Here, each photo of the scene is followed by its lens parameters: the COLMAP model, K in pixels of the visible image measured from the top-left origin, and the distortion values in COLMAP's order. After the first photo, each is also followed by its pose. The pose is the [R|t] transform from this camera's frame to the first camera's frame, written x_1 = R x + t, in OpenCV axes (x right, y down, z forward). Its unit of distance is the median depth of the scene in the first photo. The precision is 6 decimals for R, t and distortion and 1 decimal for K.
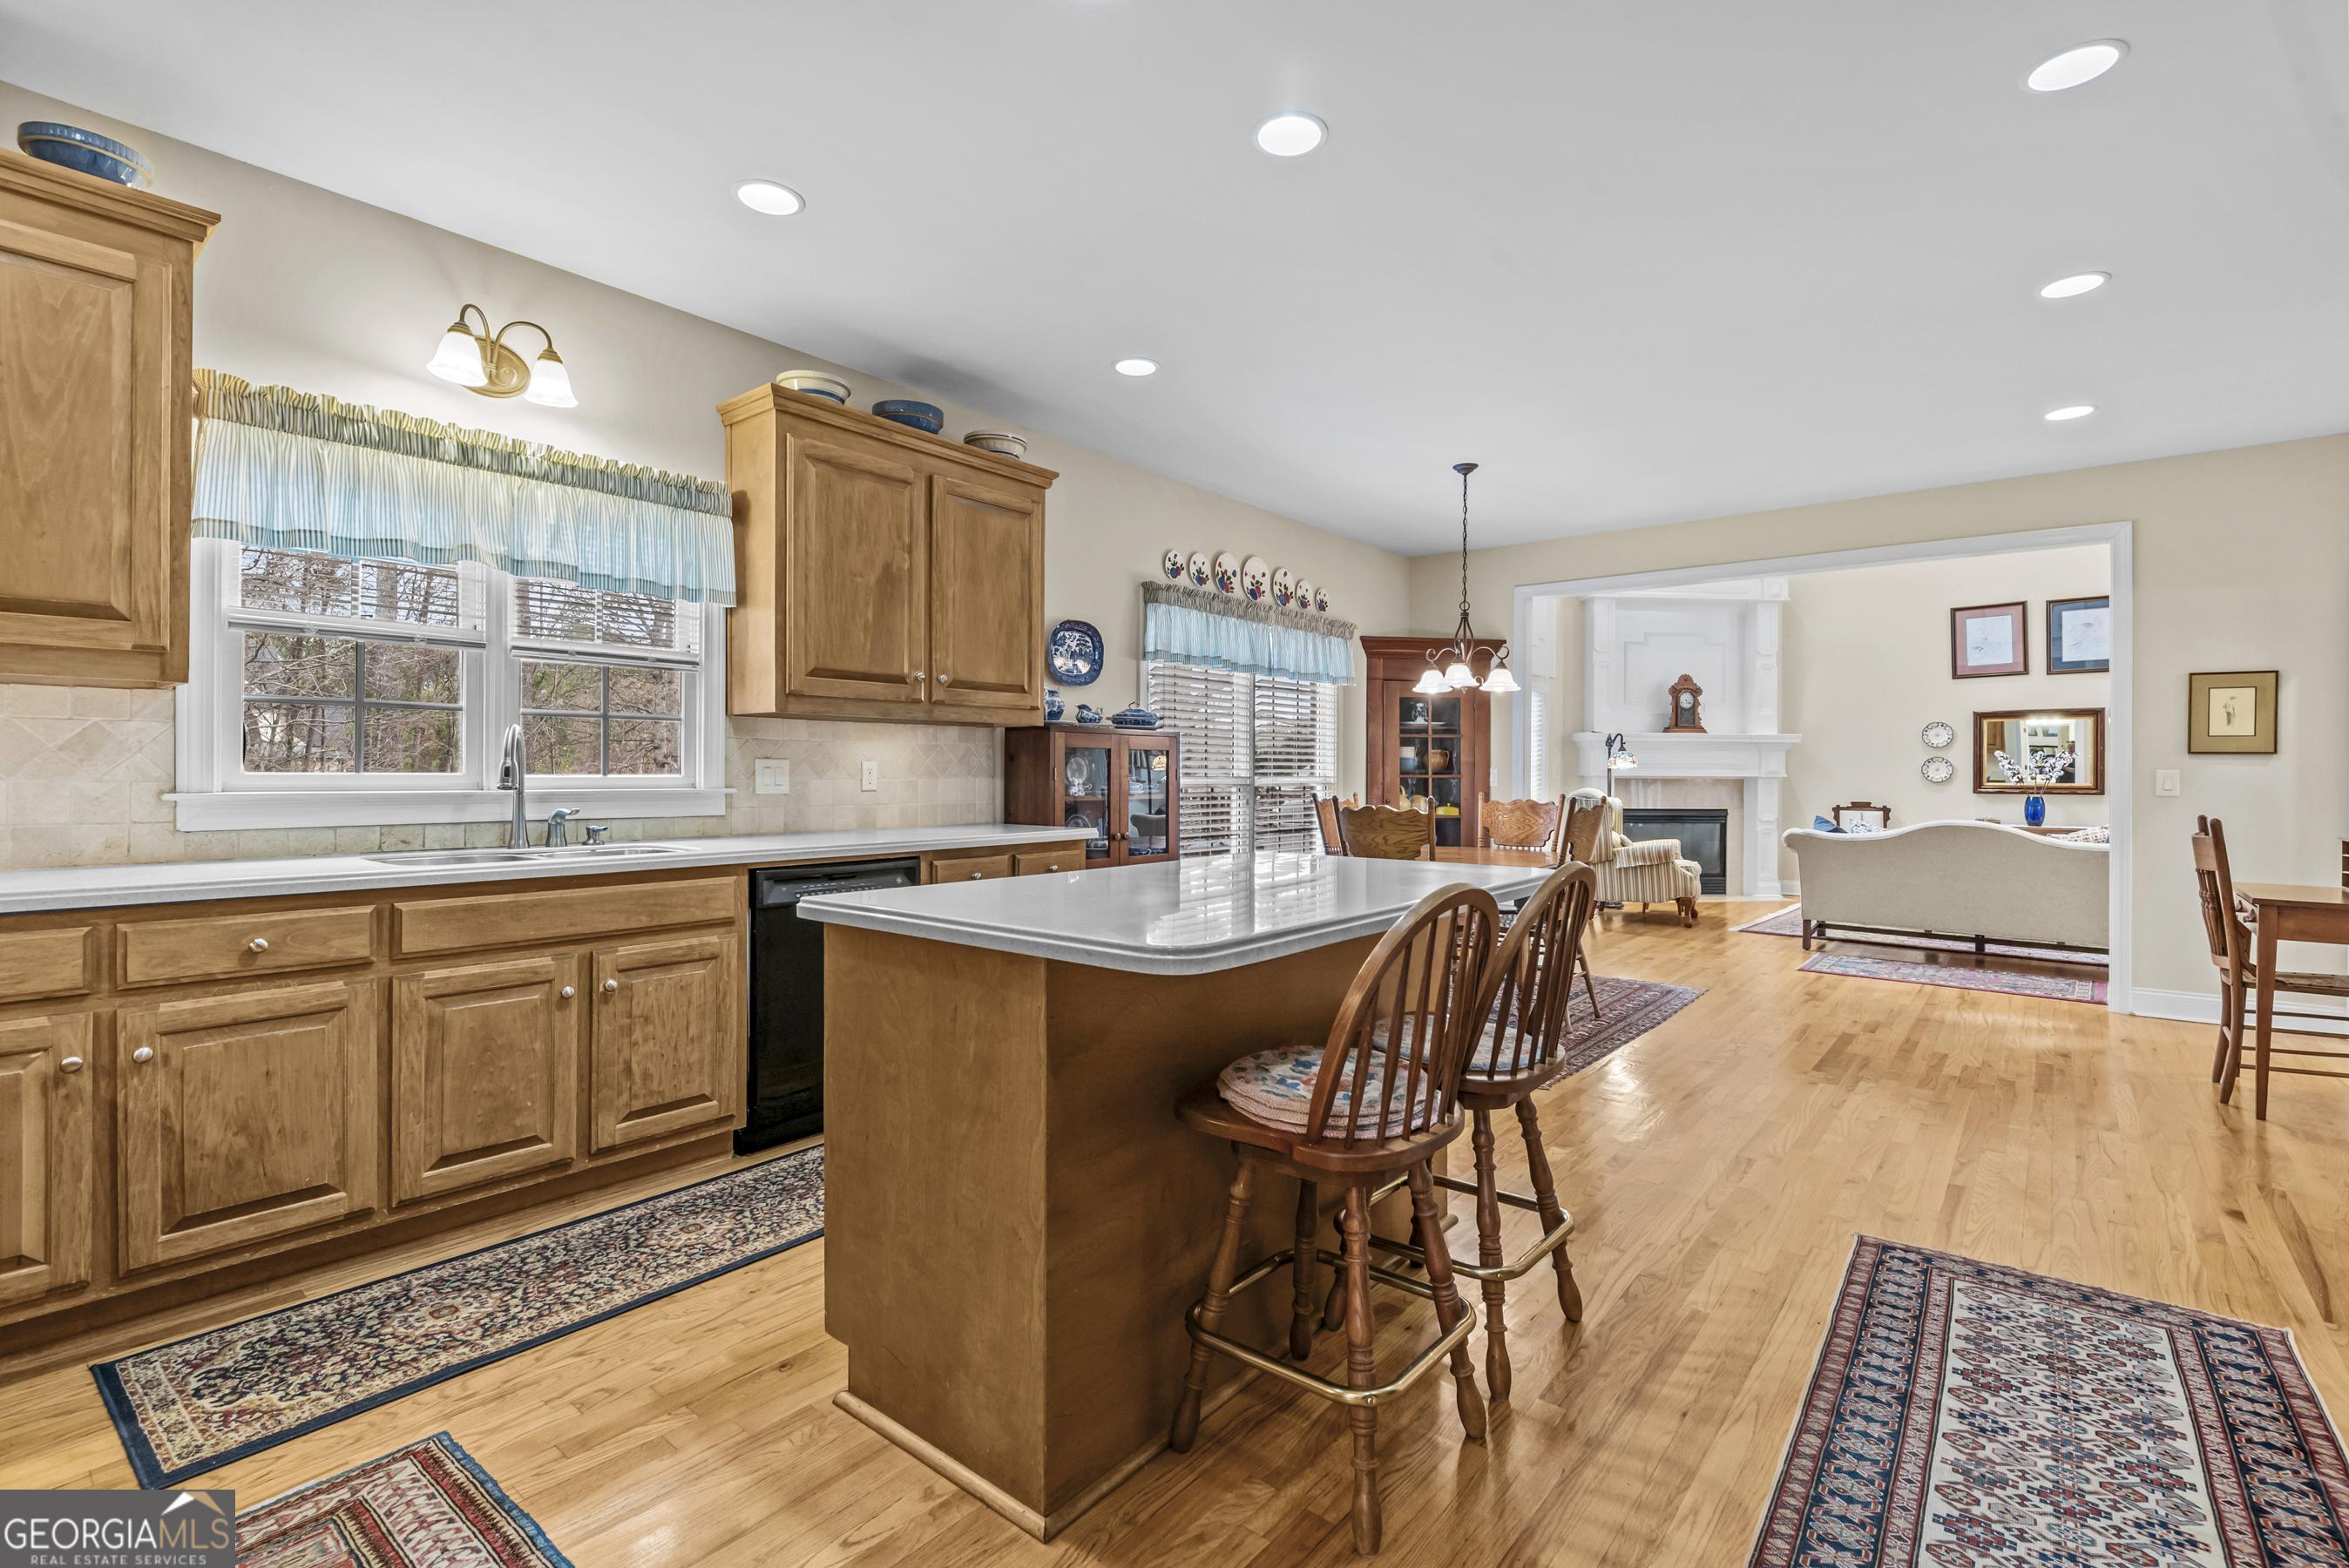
lens RADIAL K [[1060.8, 0, 1185.3], [0, 1060.8, 773.2], [0, 0, 1]] dist [0.018190, -0.010650]
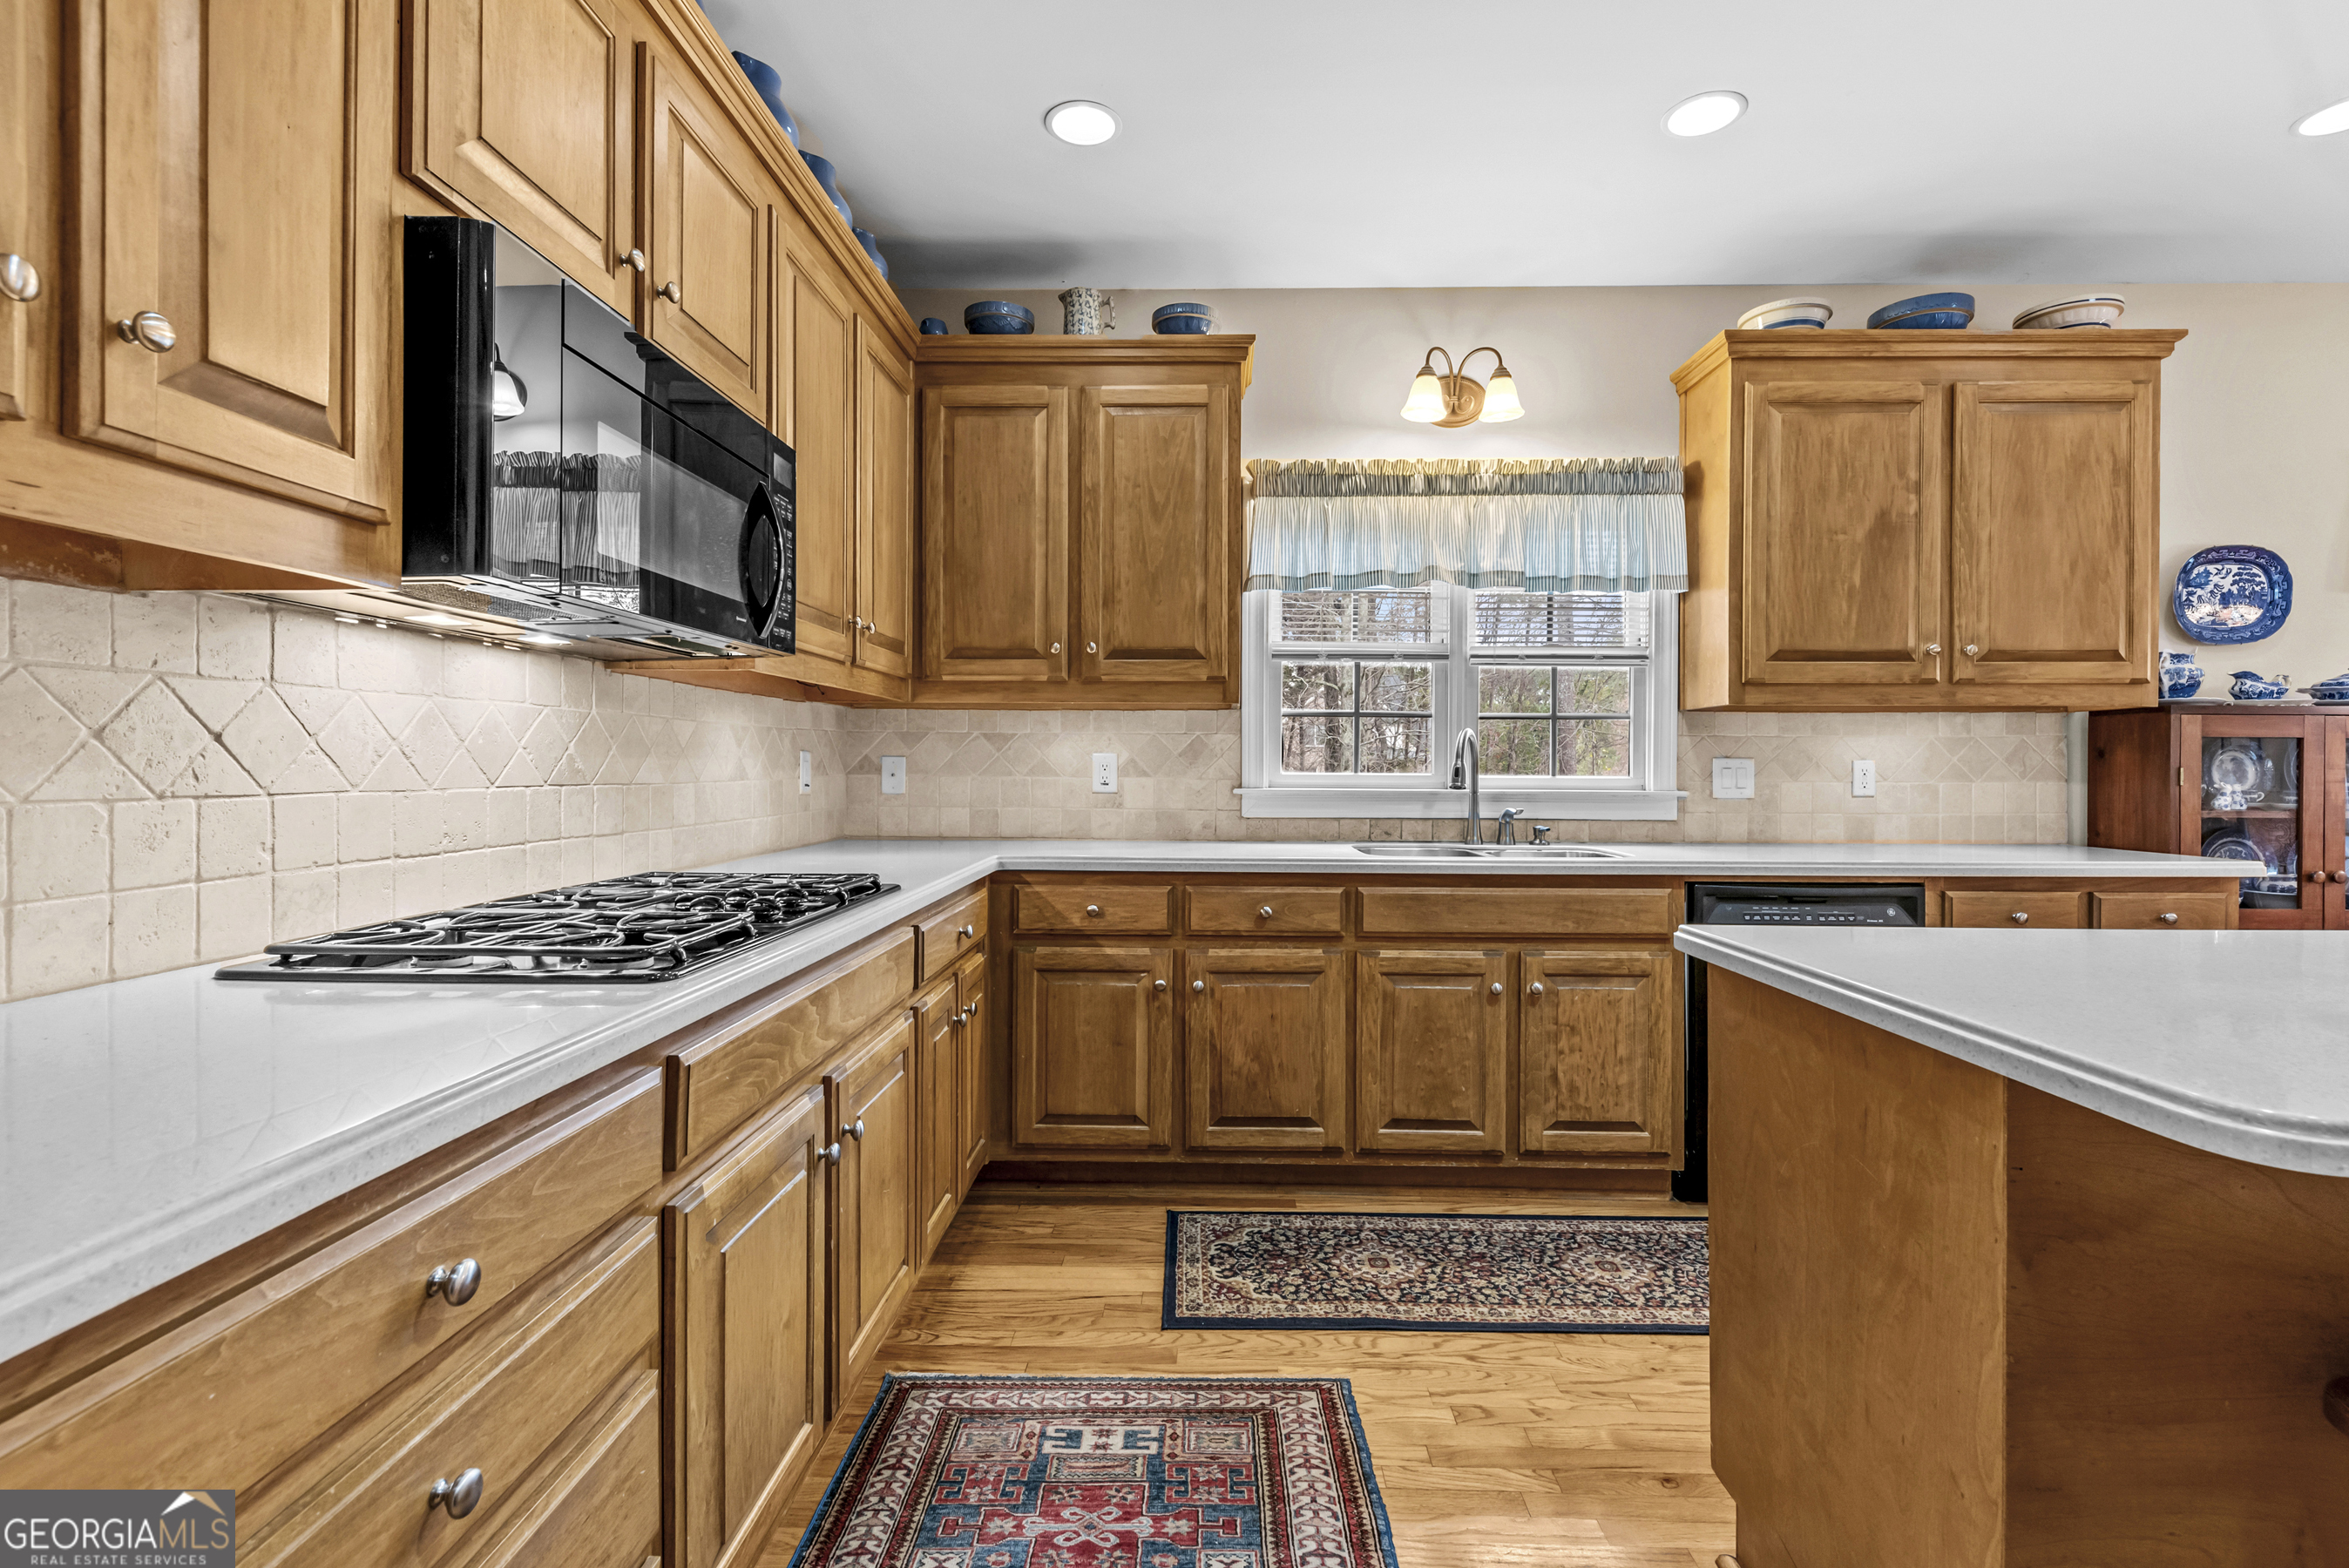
lens RADIAL K [[1060.8, 0, 1185.3], [0, 1060.8, 773.2], [0, 0, 1]] dist [0.018190, -0.010650]
pose [[0.614950, 0.001693, -0.788564, 0.030094], [-0.002560, 0.999997, 0.000151, -0.000068], [0.788562, 0.001926, 0.614952, 0.104238]]
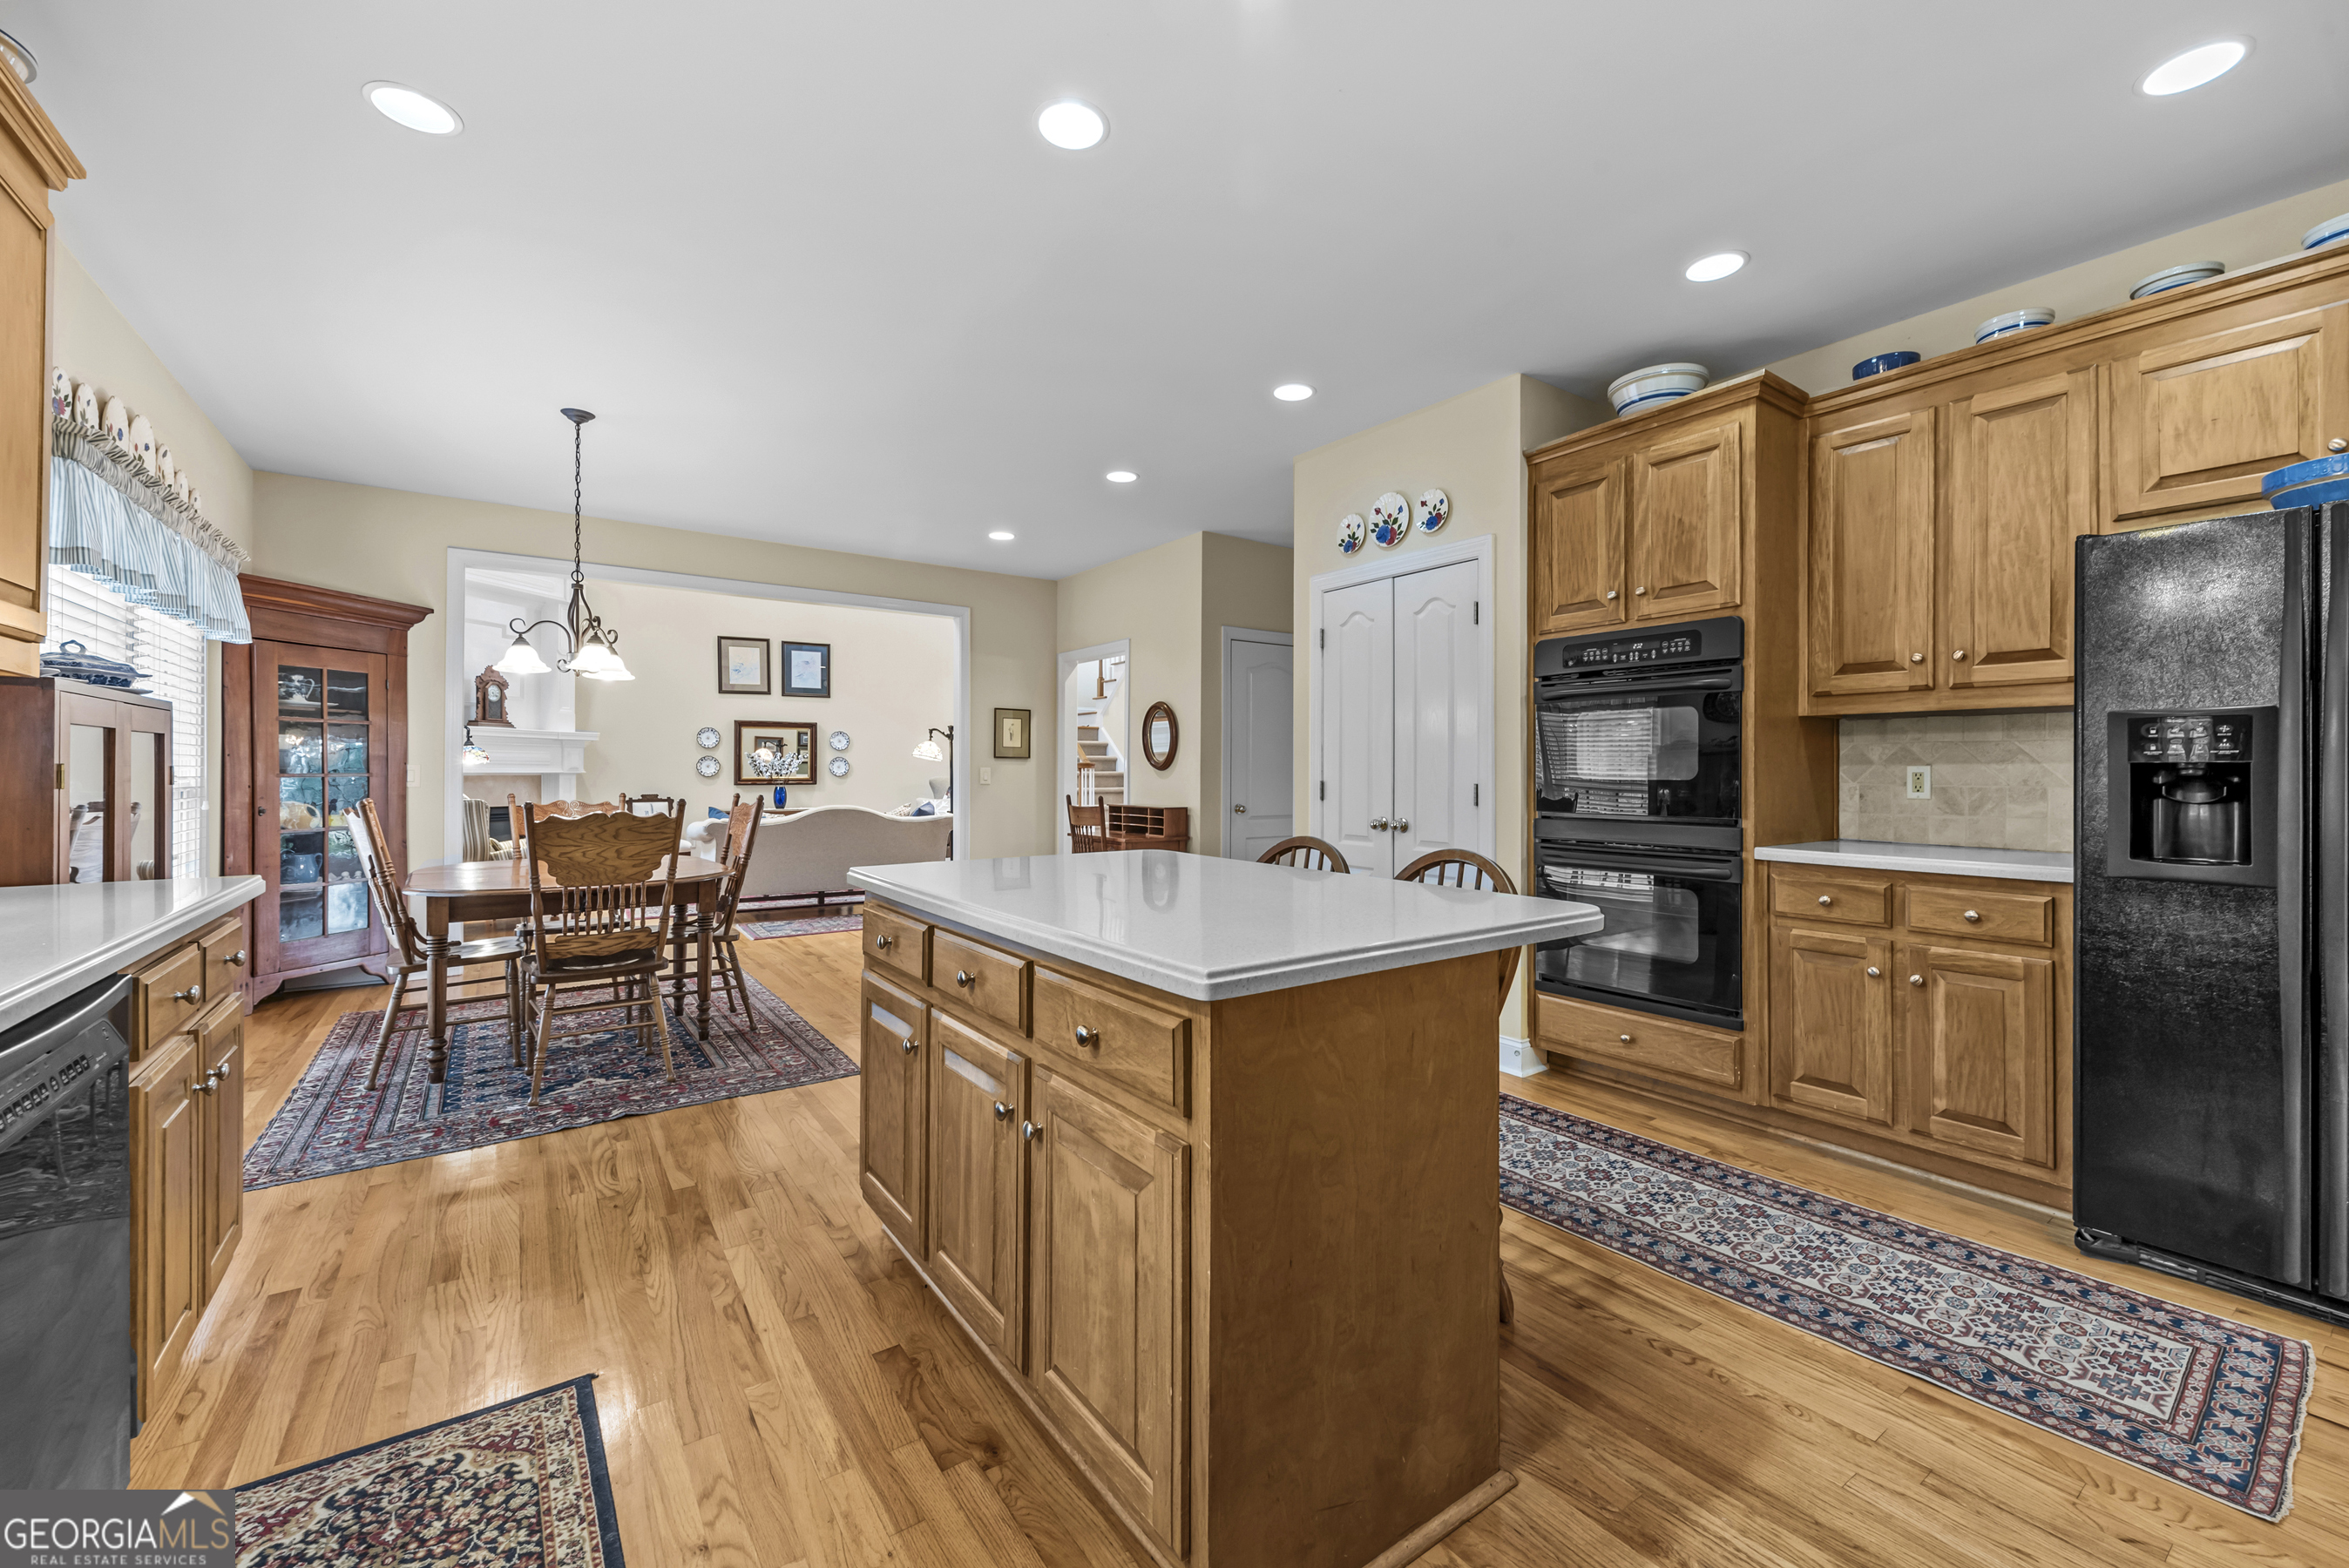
lens RADIAL K [[937.8, 0, 1193.4], [0, 937.8, 767.9], [0, 0, 1]] dist [0.020782, -0.008427]
pose [[0.260046, -0.000524, 0.965596, -0.509995], [0.000215, 1.000000, 0.000485, -0.004924], [-0.965596, 0.000081, 0.260046, 0.472768]]
